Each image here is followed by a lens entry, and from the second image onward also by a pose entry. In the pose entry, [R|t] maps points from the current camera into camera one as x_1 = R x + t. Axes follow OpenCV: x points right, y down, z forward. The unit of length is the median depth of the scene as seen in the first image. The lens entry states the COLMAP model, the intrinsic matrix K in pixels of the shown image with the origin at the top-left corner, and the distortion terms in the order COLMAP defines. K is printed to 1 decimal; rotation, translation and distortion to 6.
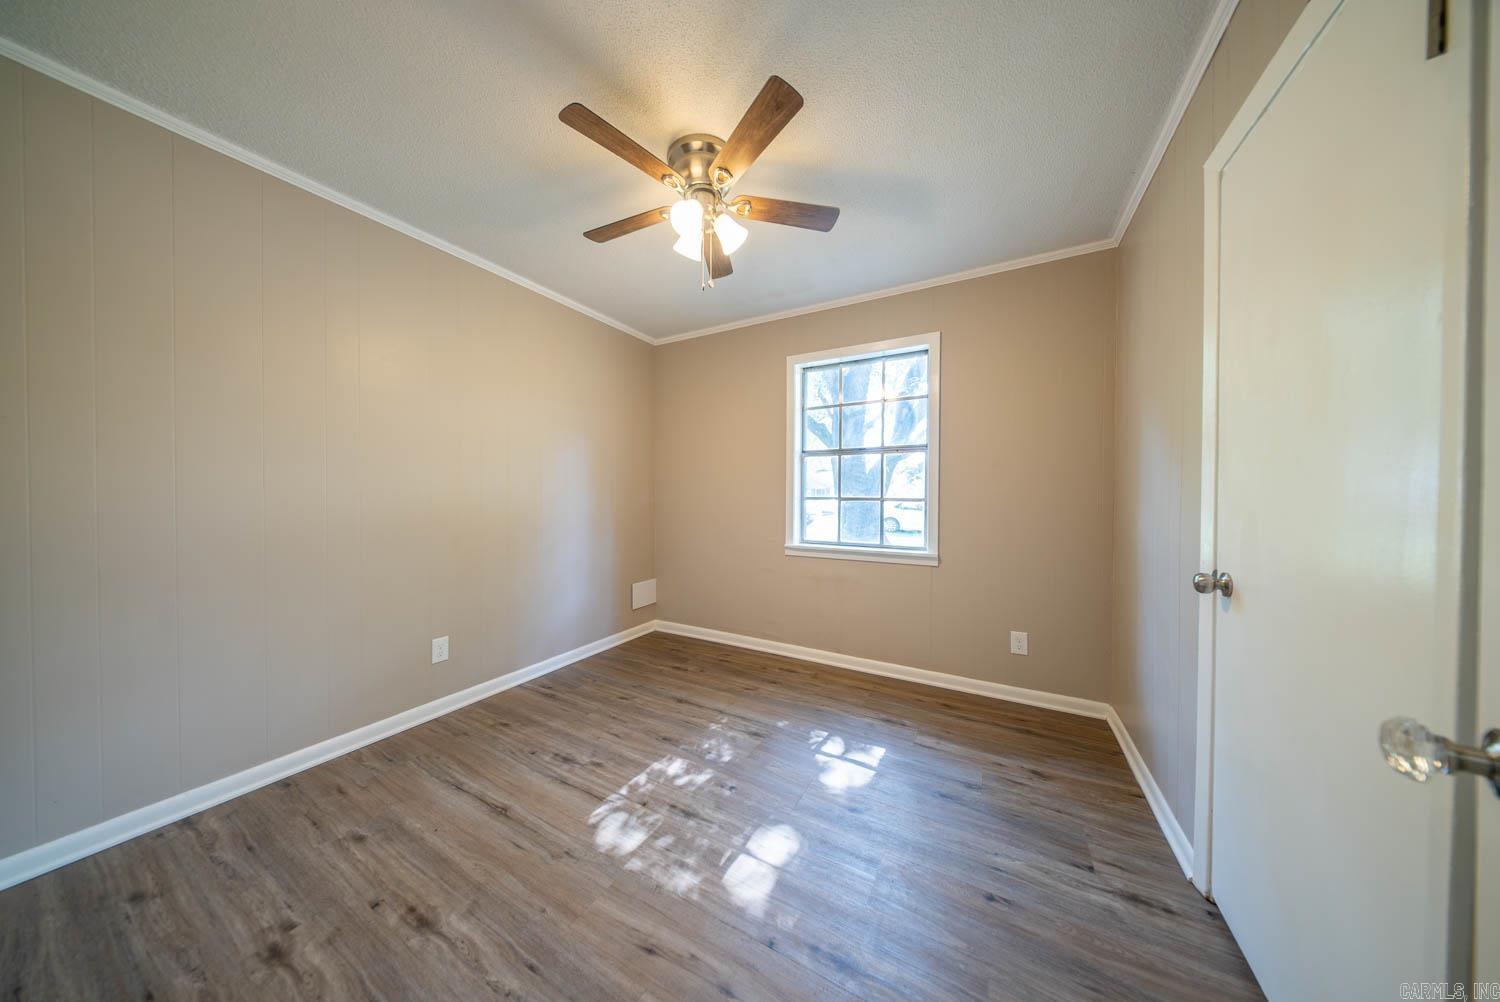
lens RADIAL K [[441.3, 0, 747.8], [0, 441.3, 501.2], [0, 0, 1]] dist [0.008557, -0.004032]
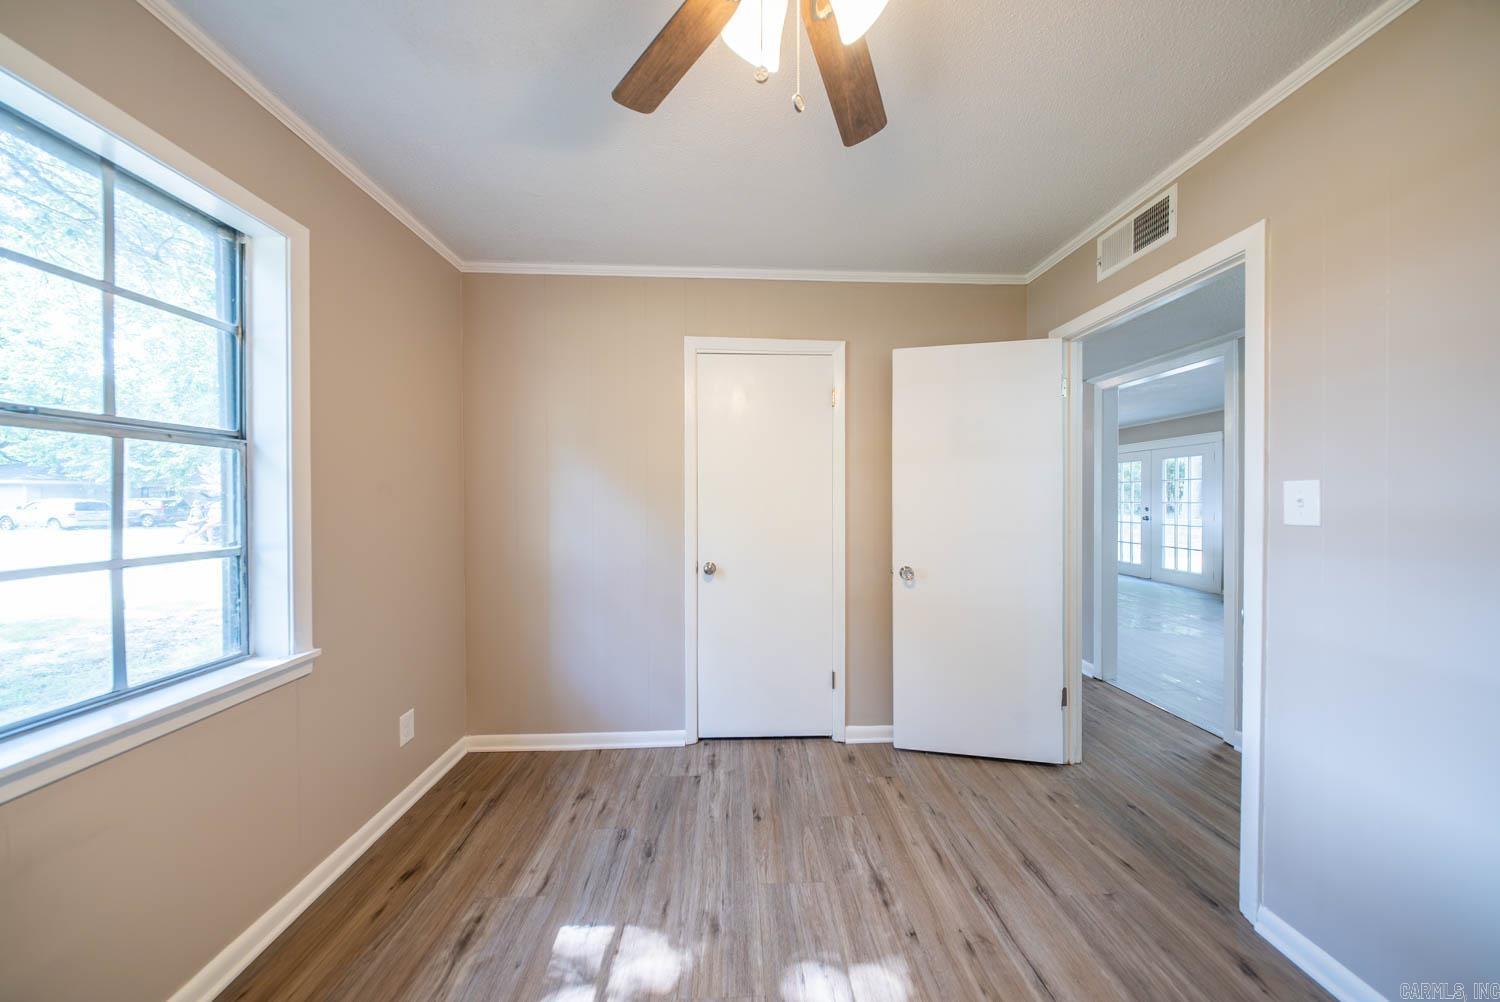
lens RADIAL K [[441.3, 0, 747.8], [0, 441.3, 501.2], [0, 0, 1]] dist [0.008557, -0.004032]
pose [[-0.523866, -0.009279, 0.851750, -0.476942], [0.007880, 0.999845, 0.015739, -0.099635], [-0.851764, 0.014957, -0.523711, 1.343525]]
